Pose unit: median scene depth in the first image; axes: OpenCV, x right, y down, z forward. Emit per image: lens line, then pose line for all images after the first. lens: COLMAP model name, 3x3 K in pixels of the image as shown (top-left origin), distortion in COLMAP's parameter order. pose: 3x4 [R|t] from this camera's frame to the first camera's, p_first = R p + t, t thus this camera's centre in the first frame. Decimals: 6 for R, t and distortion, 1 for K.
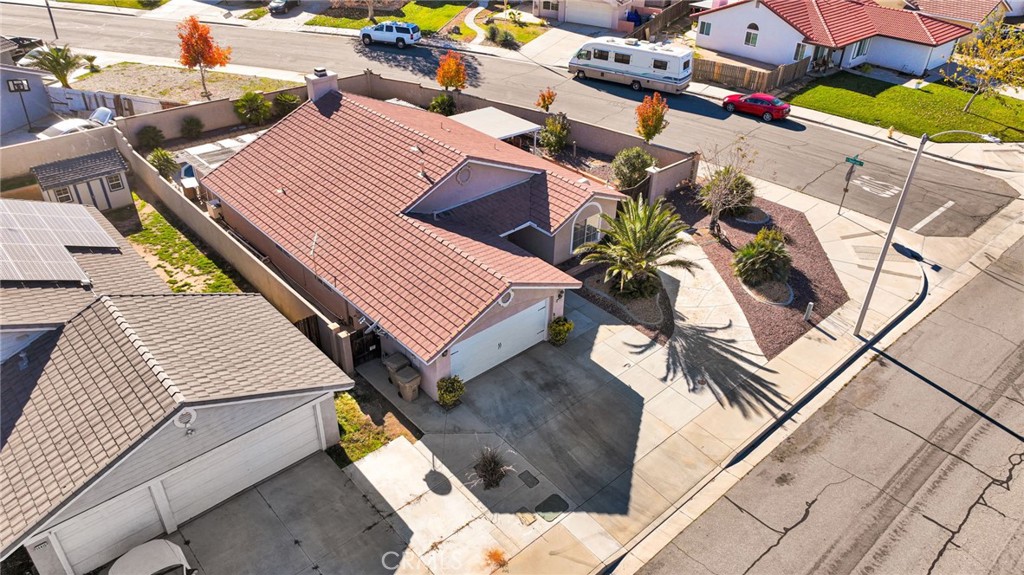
lens RADIAL K [[730.0, 0, 513.0], [0, 730.0, 286.6], [0, 0, 1]] dist [0.006146, 0.004362]
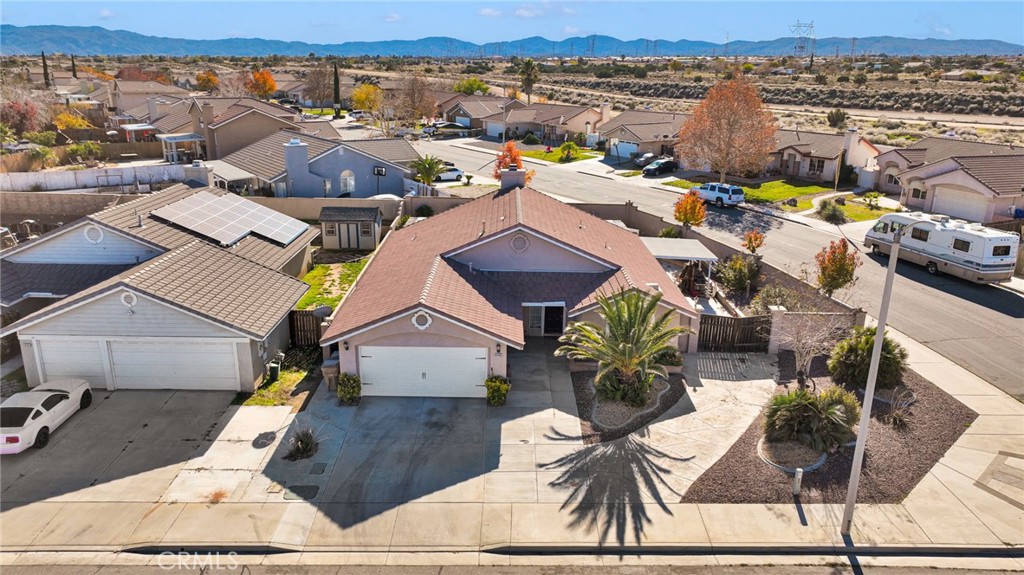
lens RADIAL K [[730.0, 0, 510.0], [0, 730.0, 288.4], [0, 0, 1]] dist [0.006146, 0.004362]
pose [[0.745872, 0.190360, -0.638309, 0.637094], [-0.363001, 0.919651, -0.149907, 0.072167], [0.558485, 0.343518, 0.755043, 0.241005]]
